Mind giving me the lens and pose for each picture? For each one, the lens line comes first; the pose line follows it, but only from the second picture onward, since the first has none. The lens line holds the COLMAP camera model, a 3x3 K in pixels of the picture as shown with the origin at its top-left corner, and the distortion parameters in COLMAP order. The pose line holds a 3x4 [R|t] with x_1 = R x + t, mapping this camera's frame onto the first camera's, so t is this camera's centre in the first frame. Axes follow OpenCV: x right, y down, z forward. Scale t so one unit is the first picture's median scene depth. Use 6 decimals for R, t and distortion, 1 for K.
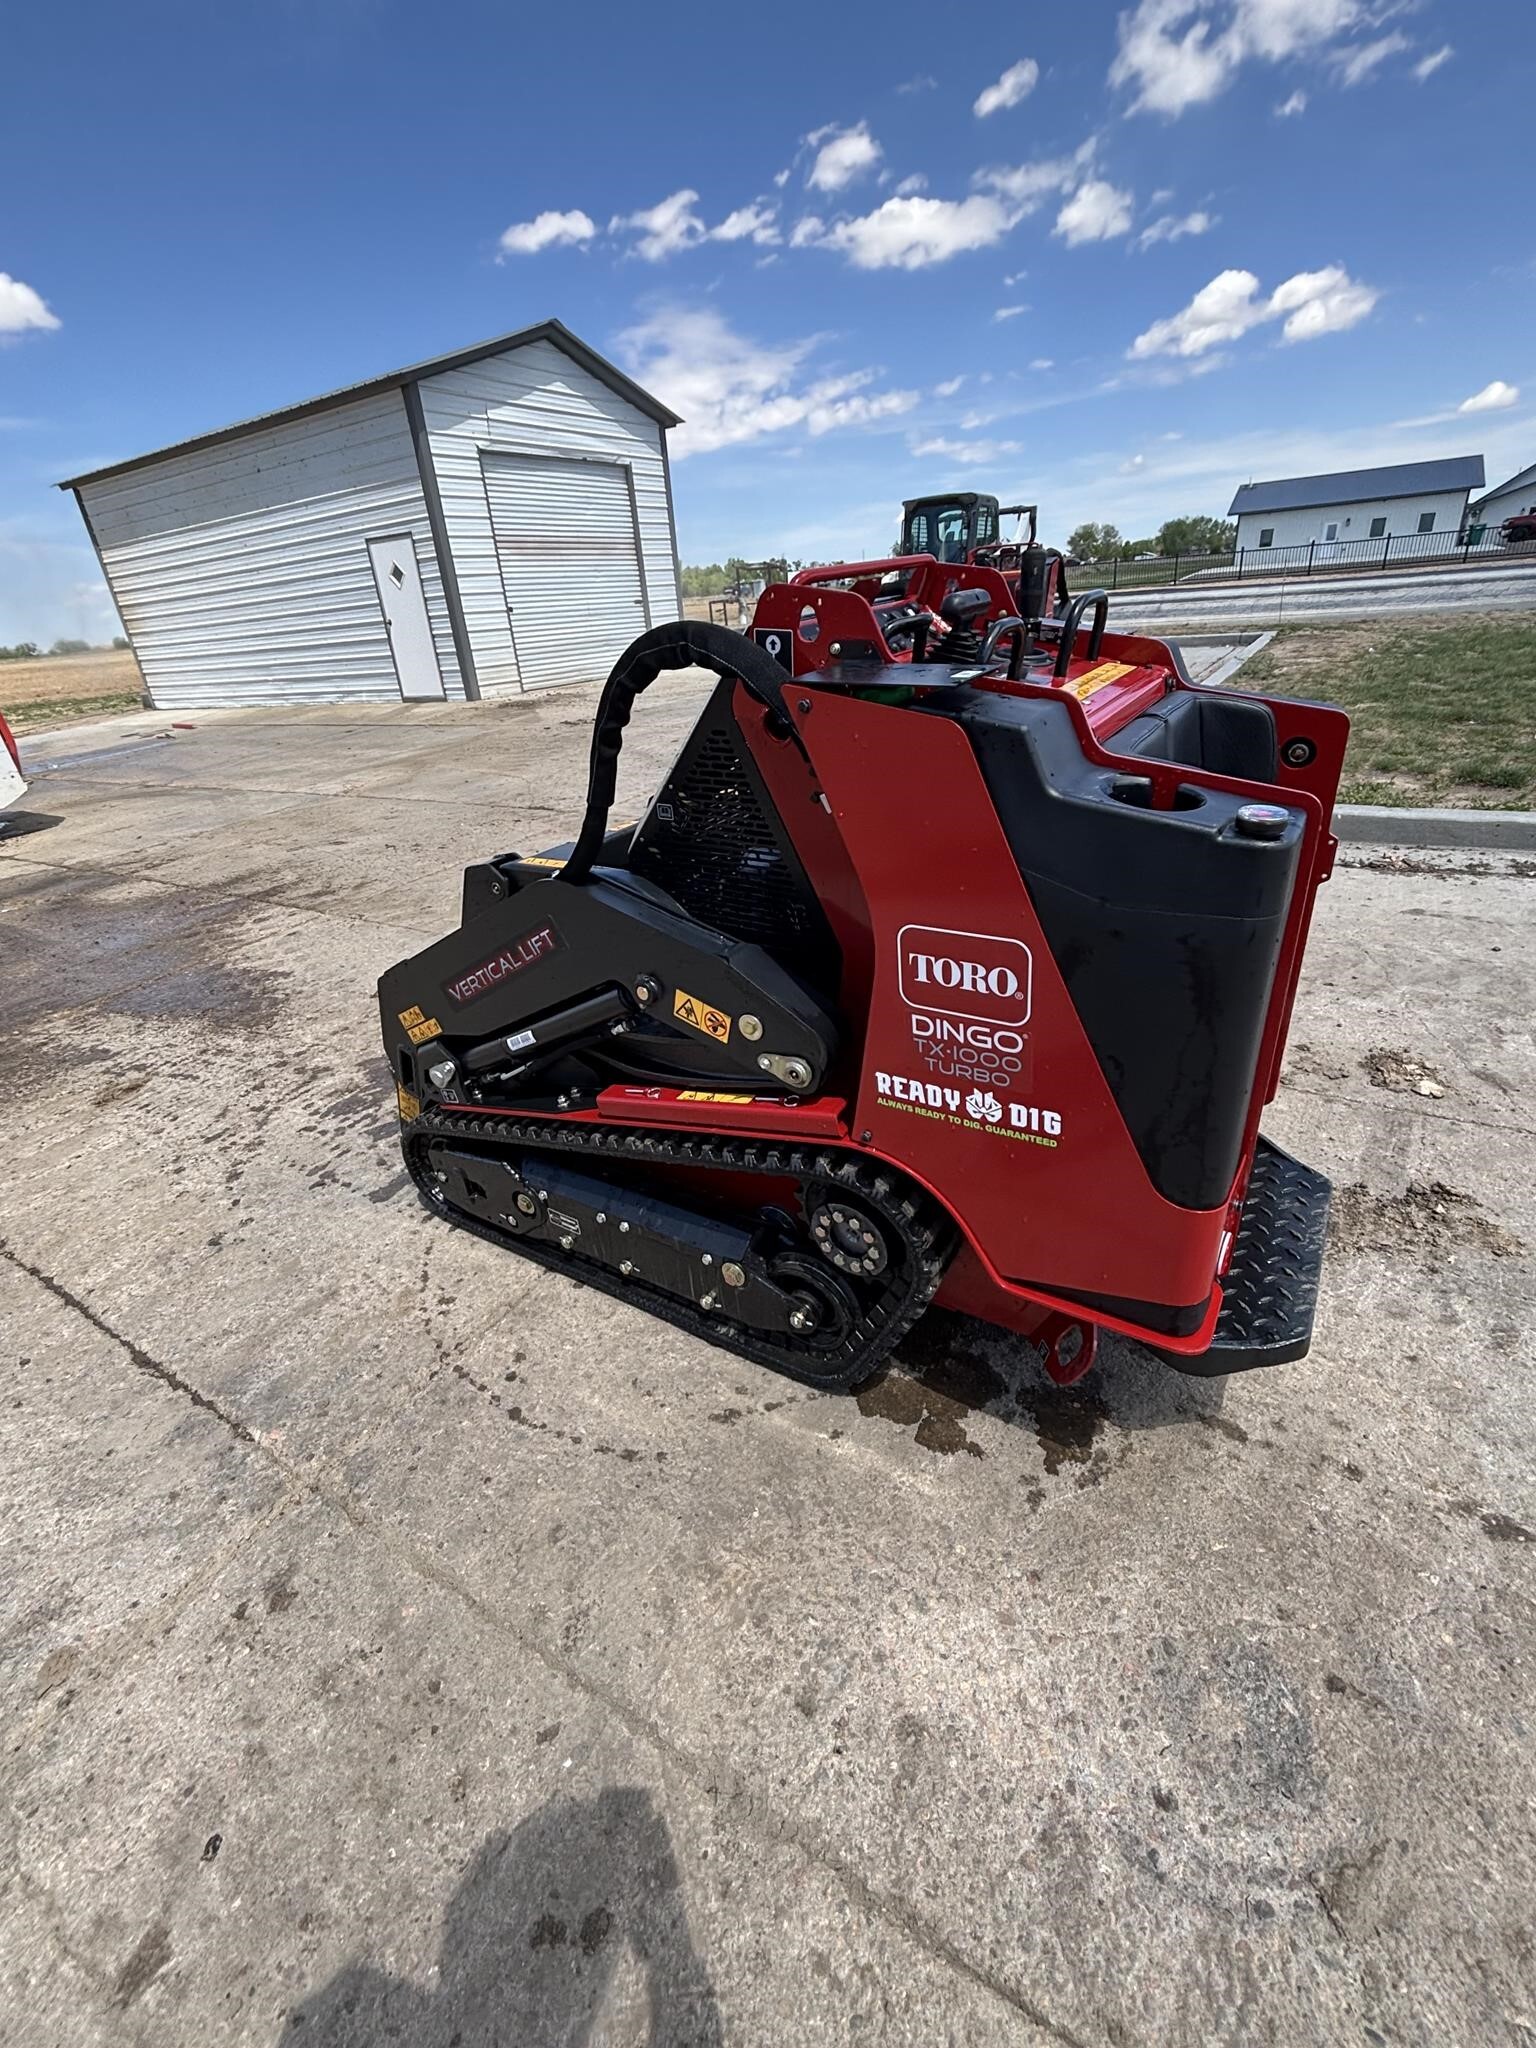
lens RADIAL K [[897.5, 0, 772.2], [0, 897.5, 1021.9], [0, 0, 1]] dist [-0.021180, 0.013649]
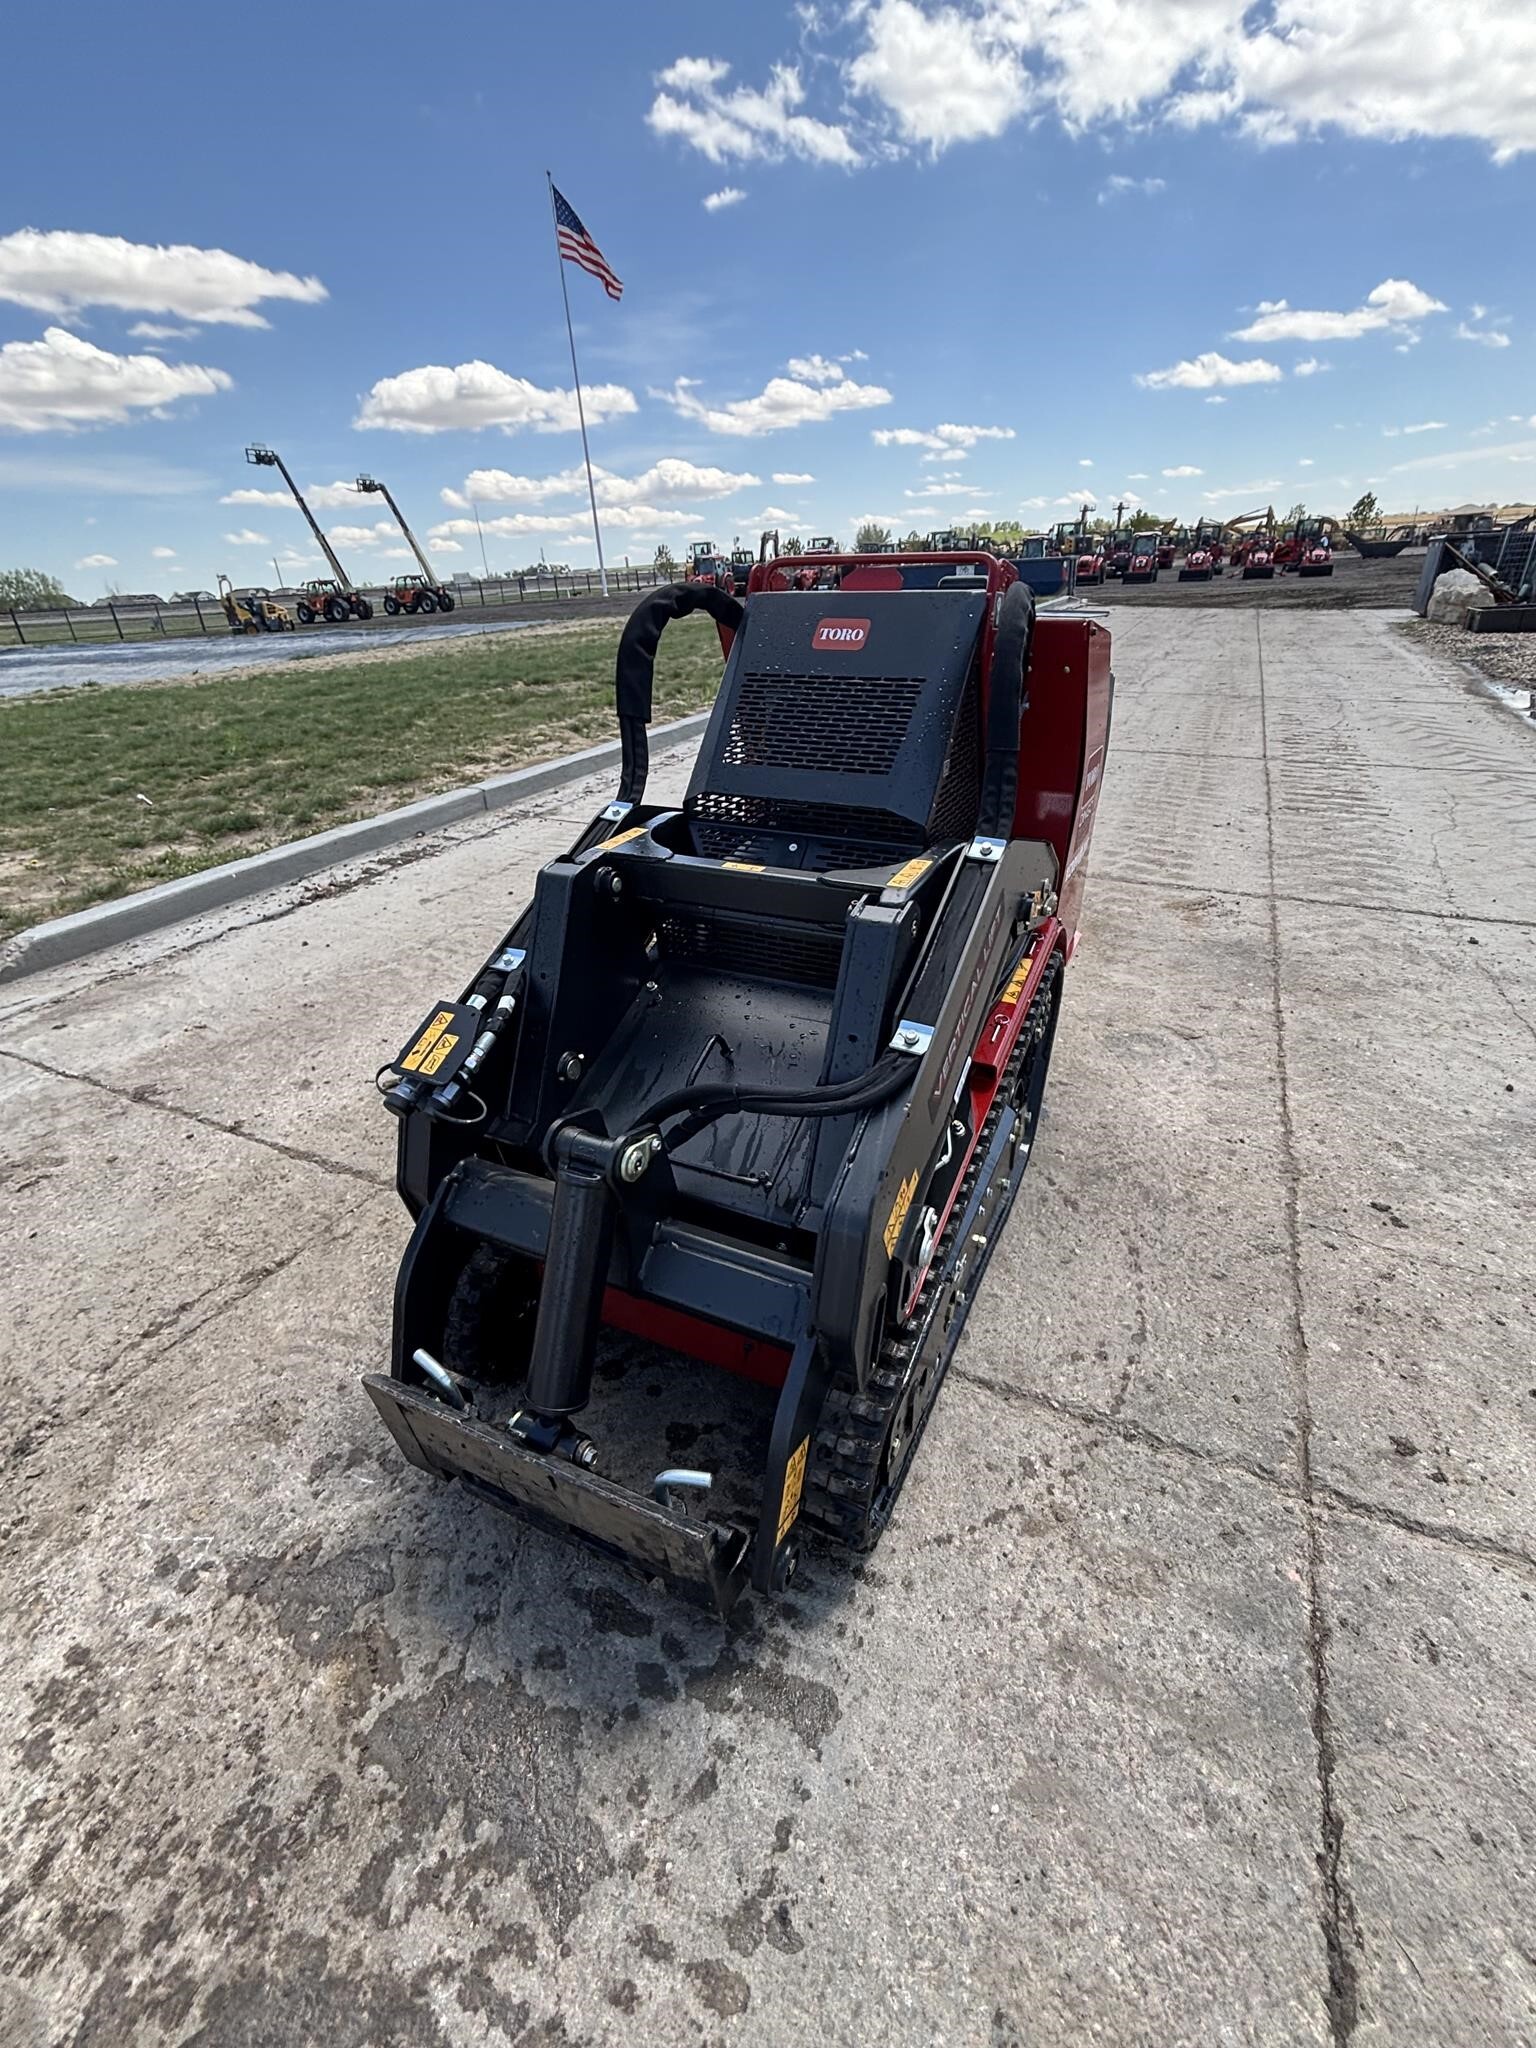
lens RADIAL K [[899.2, 0, 772.1], [0, 899.2, 1020.9], [0, 0, 1]] dist [-0.022912, 0.015499]
pose [[-0.113770, -0.370620, 0.921790, -1.046793], [0.486441, 0.788214, 0.376952, -0.441474], [-0.866274, 0.491283, 0.090610, 1.084019]]
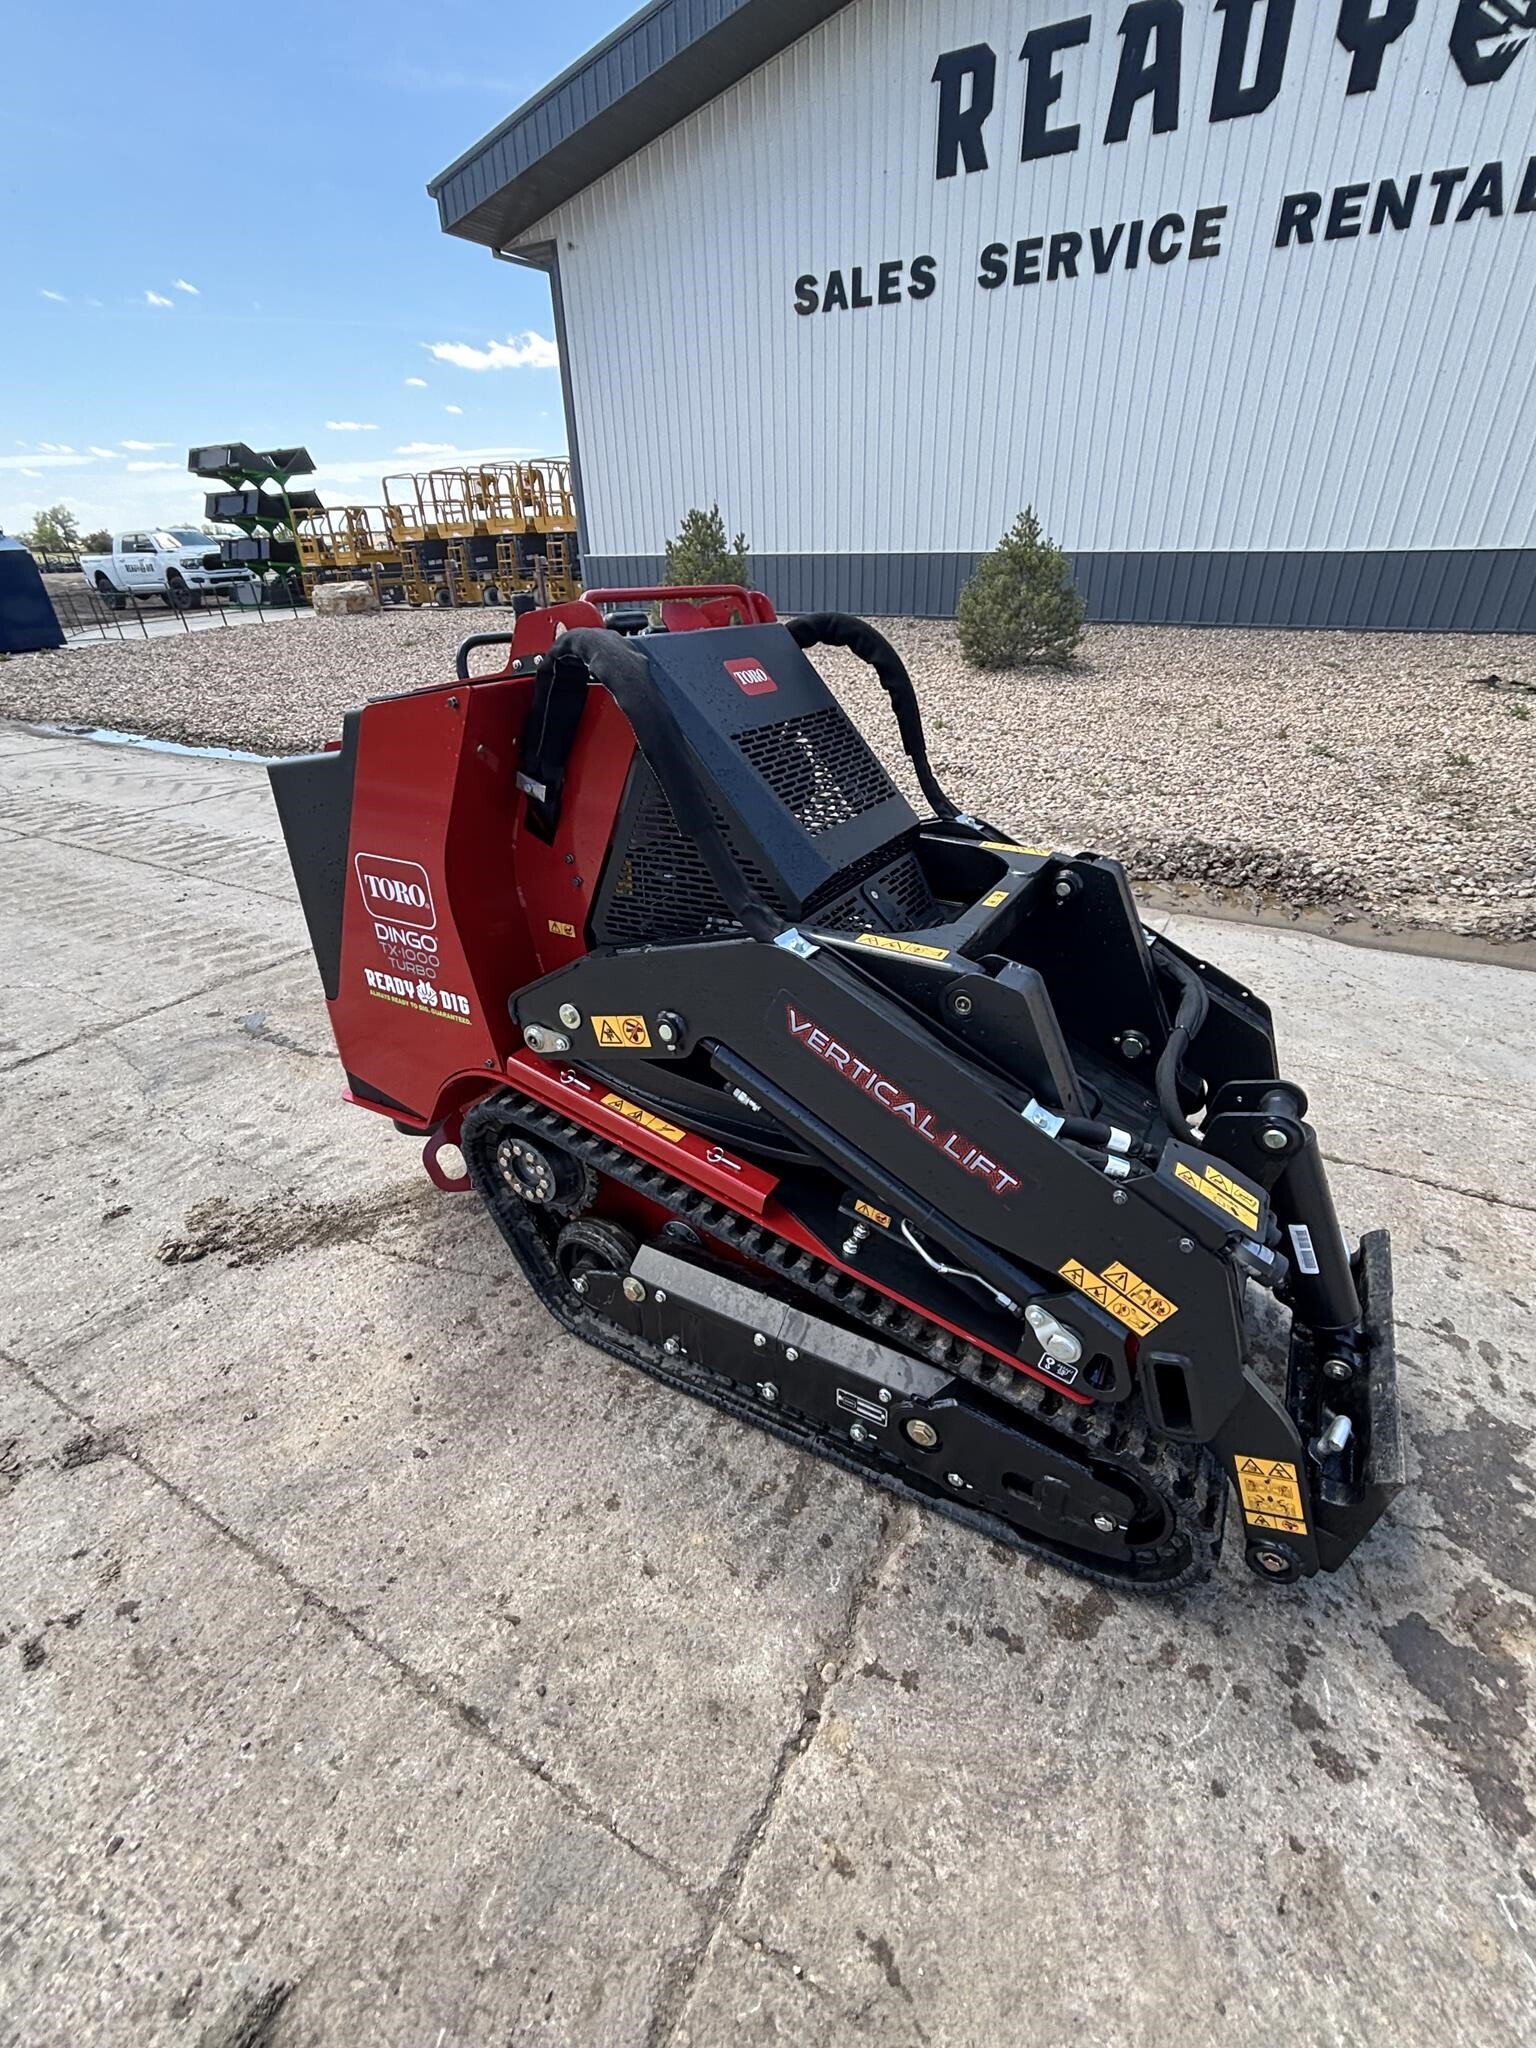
lens RADIAL K [[896.0, 0, 771.9], [0, 896.0, 1020.7], [0, 0, 1]] dist [-0.013709, 0.007988]
pose [[-0.993498, 0.113845, 0.000852, 0.039192], [0.067177, 0.580160, 0.811727, -0.881566], [0.091917, 0.806507, -0.584036, 1.683314]]
